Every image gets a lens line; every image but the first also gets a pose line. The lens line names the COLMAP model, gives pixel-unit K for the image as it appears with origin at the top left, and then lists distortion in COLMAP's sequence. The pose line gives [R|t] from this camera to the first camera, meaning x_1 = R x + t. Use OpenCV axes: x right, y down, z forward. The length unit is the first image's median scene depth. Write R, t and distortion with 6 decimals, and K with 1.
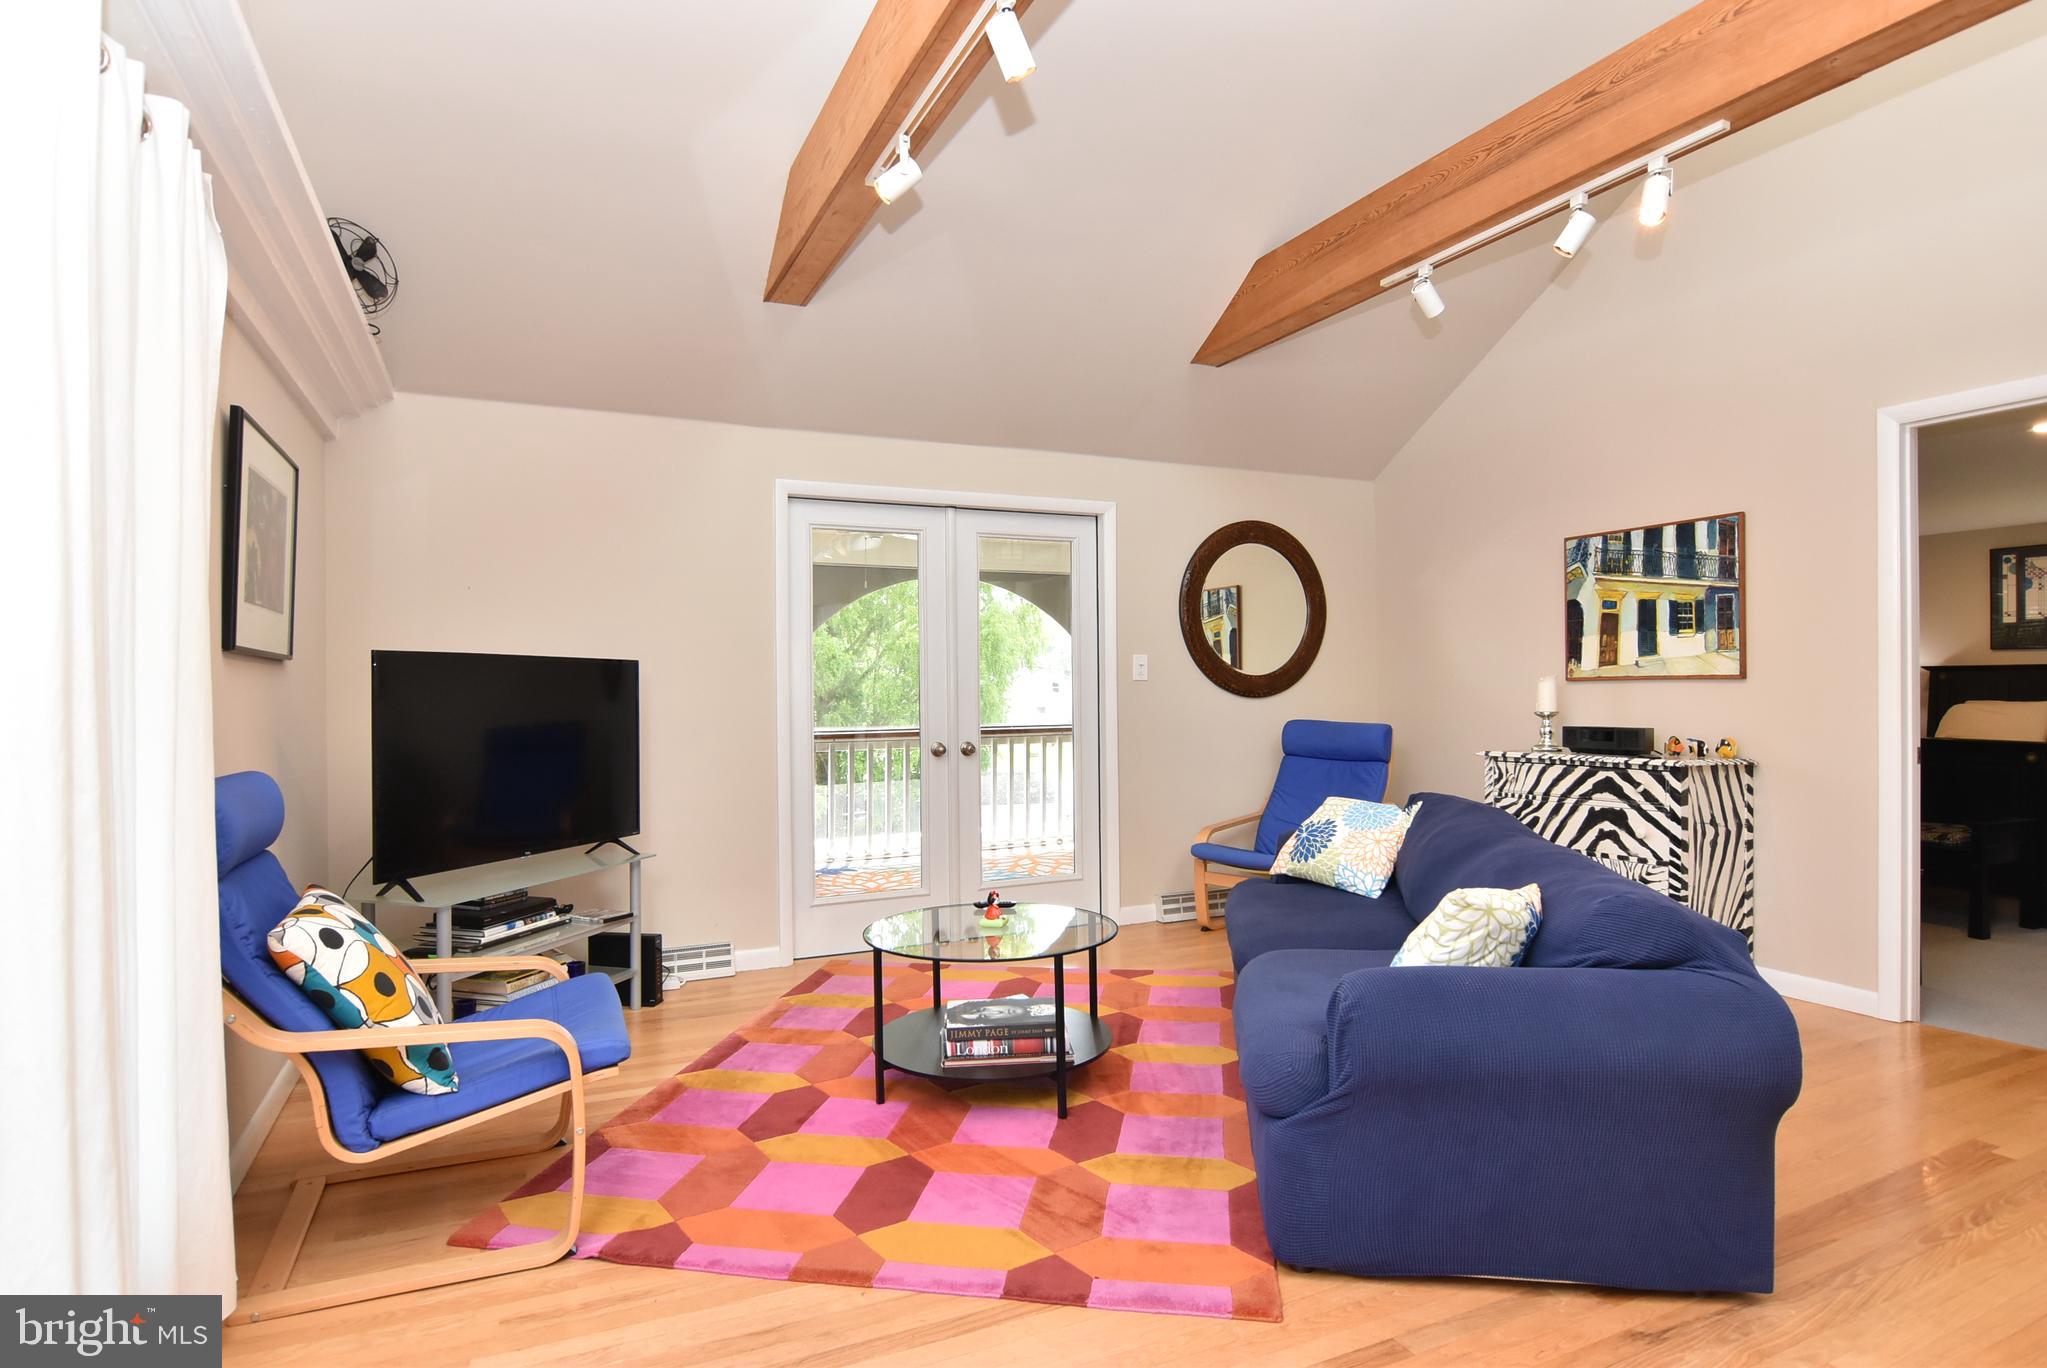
lens RADIAL K [[1088.0, 0, 1029.0], [0, 1088.0, 684.9], [0, 0, 1]] dist [0.002962, -0.017796]
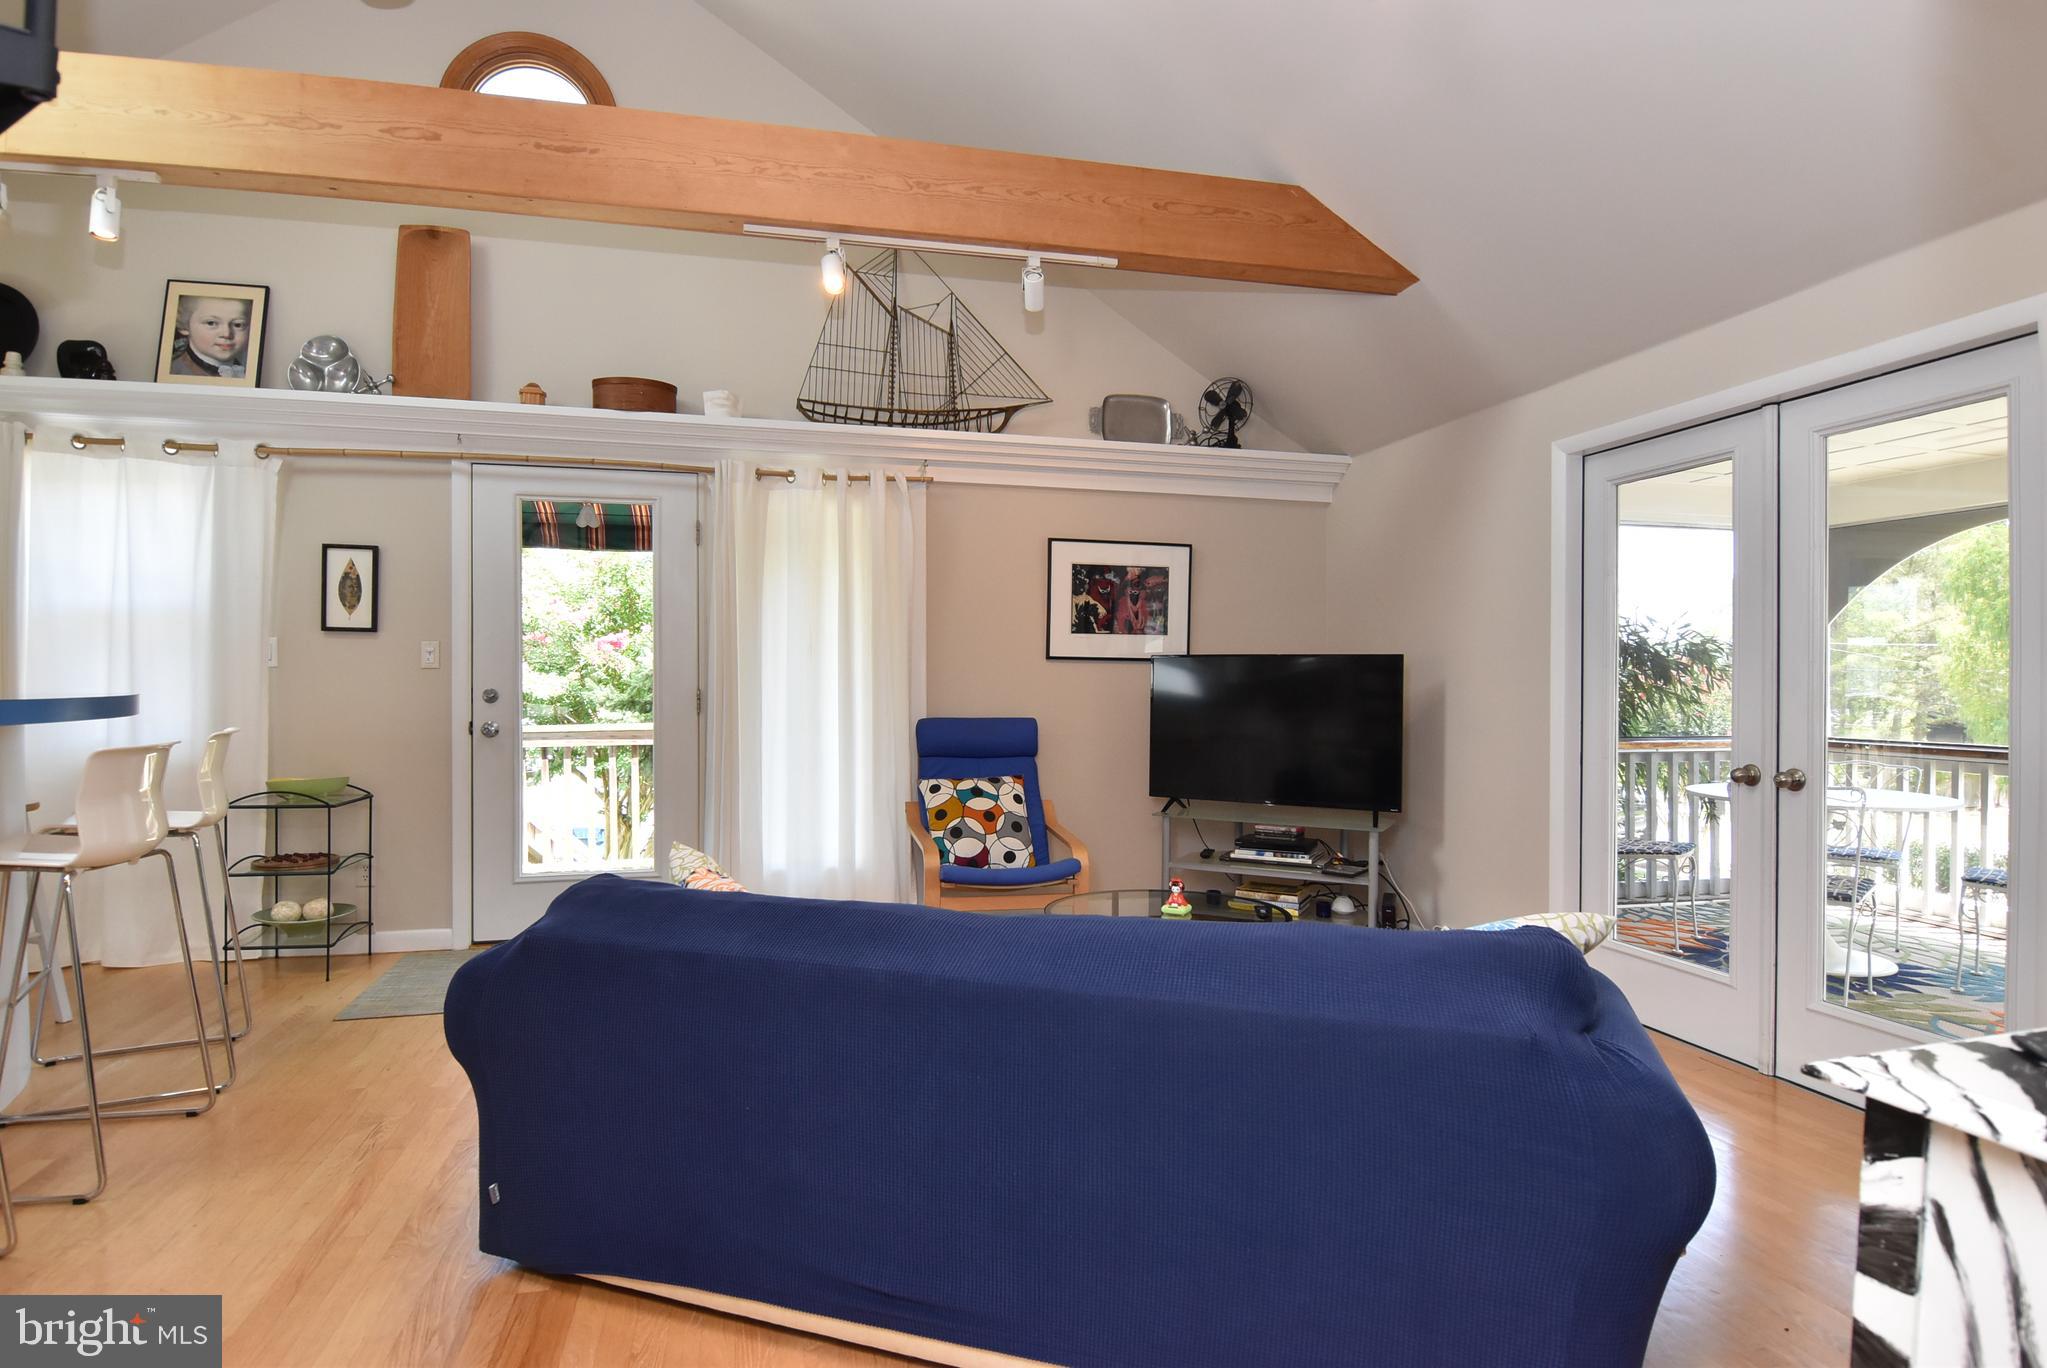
lens RADIAL K [[1088.0, 0, 1029.0], [0, 1088.0, 684.9], [0, 0, 1]] dist [0.002962, -0.017796]
pose [[-0.194852, 0.007756, -0.980802, 1.213269], [-0.002329, 0.999962, 0.008370, -0.000706], [0.980830, 0.003915, -0.194826, 1.295366]]
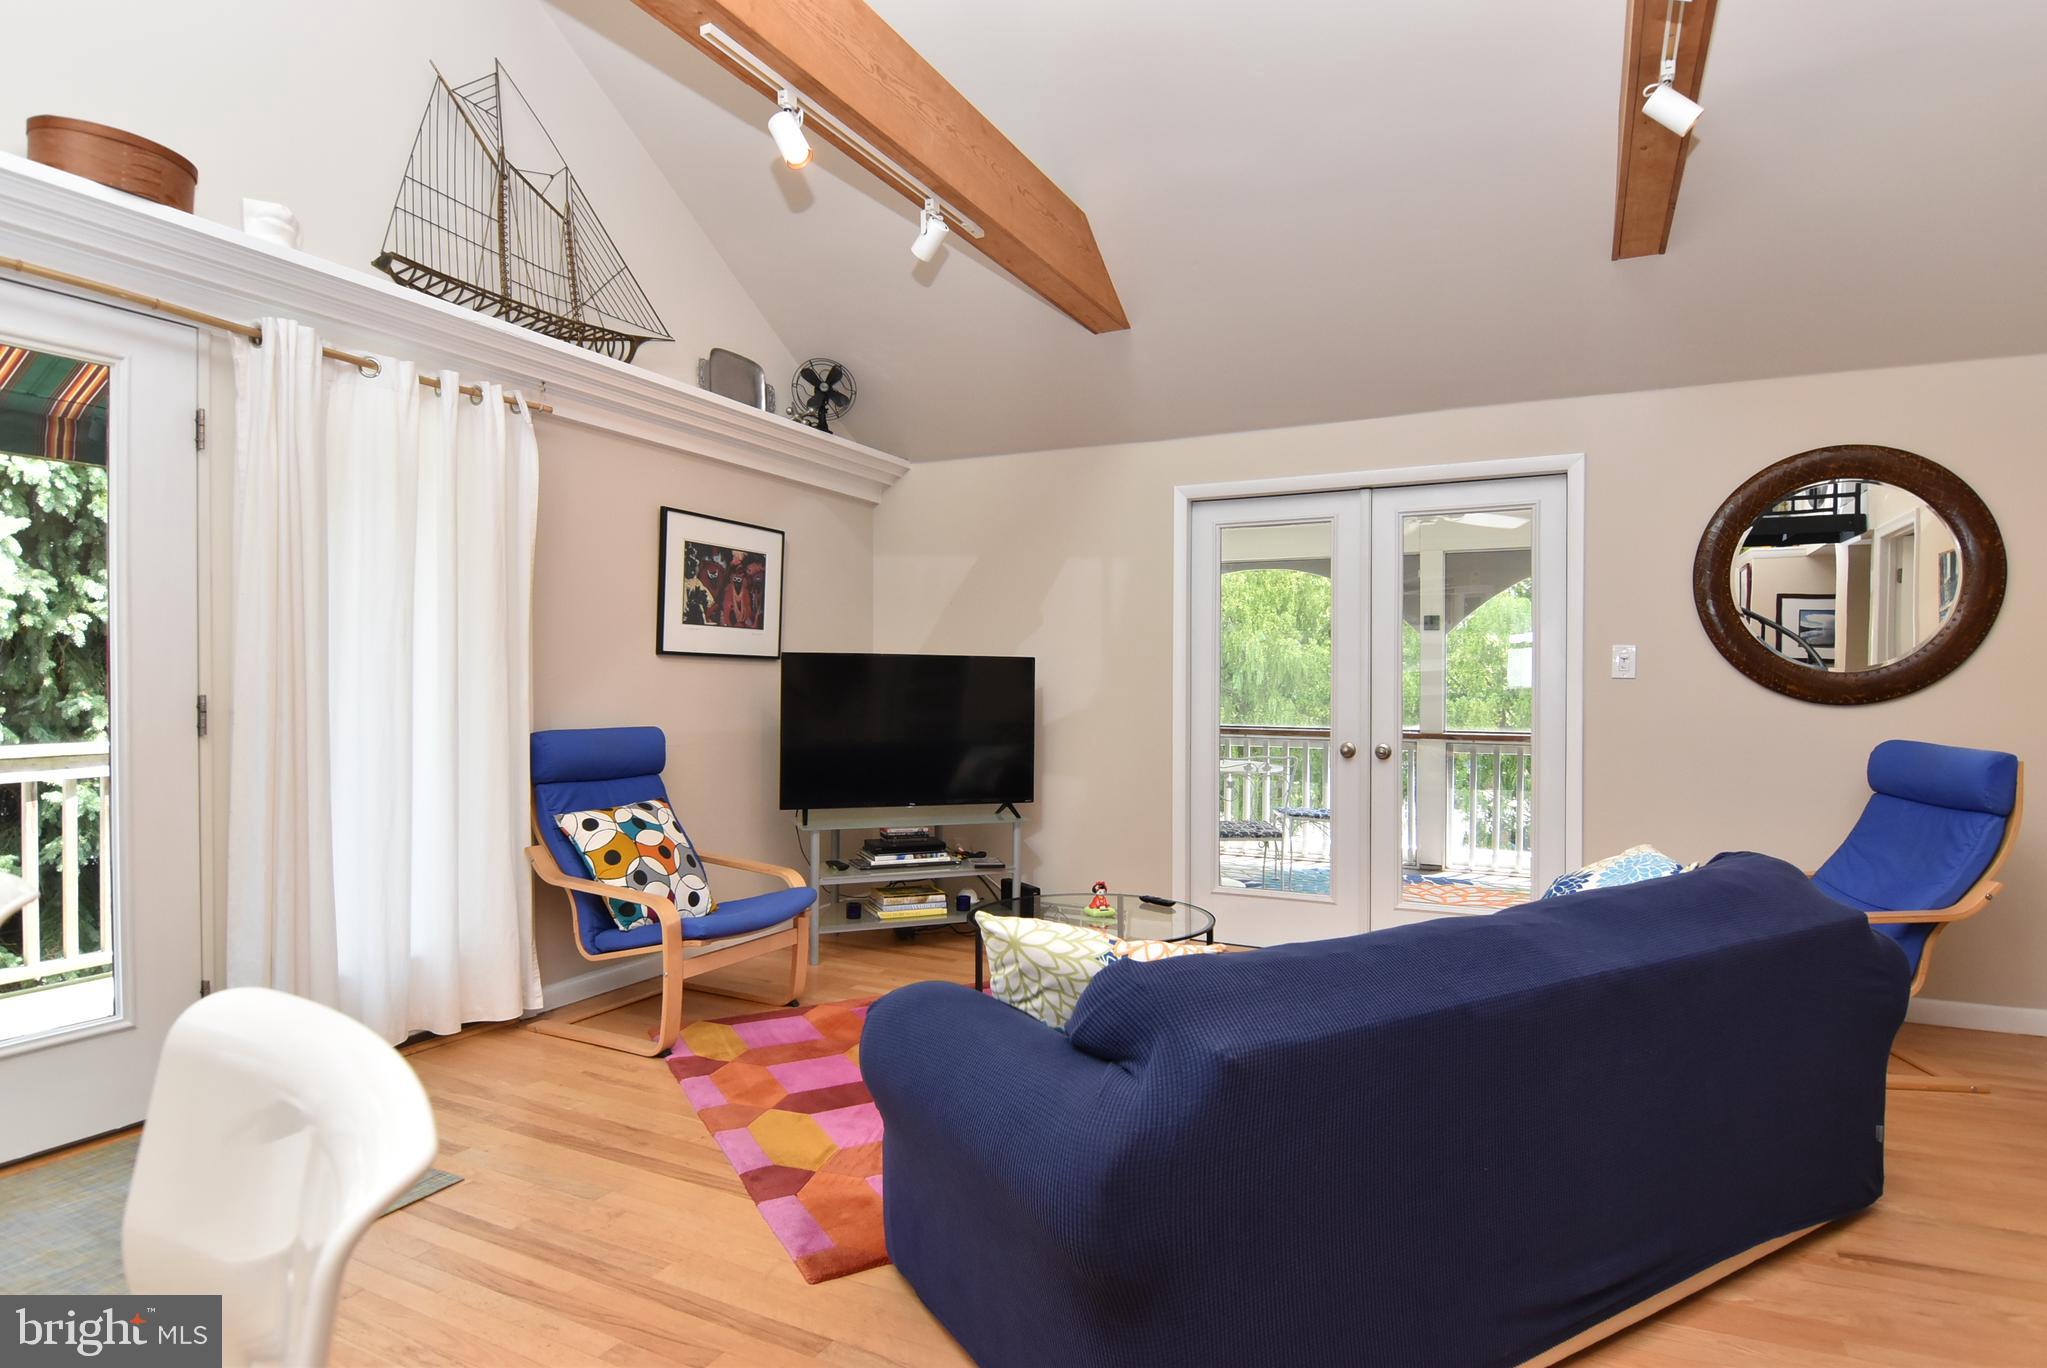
lens RADIAL K [[1088.0, 0, 1029.0], [0, 1088.0, 684.9], [0, 0, 1]] dist [0.002962, -0.017796]
pose [[0.624197, 0.012339, -0.781169, 0.879734], [-0.009519, 0.999921, 0.008188, -0.003732], [0.781209, 0.002325, 0.624266, 0.377924]]
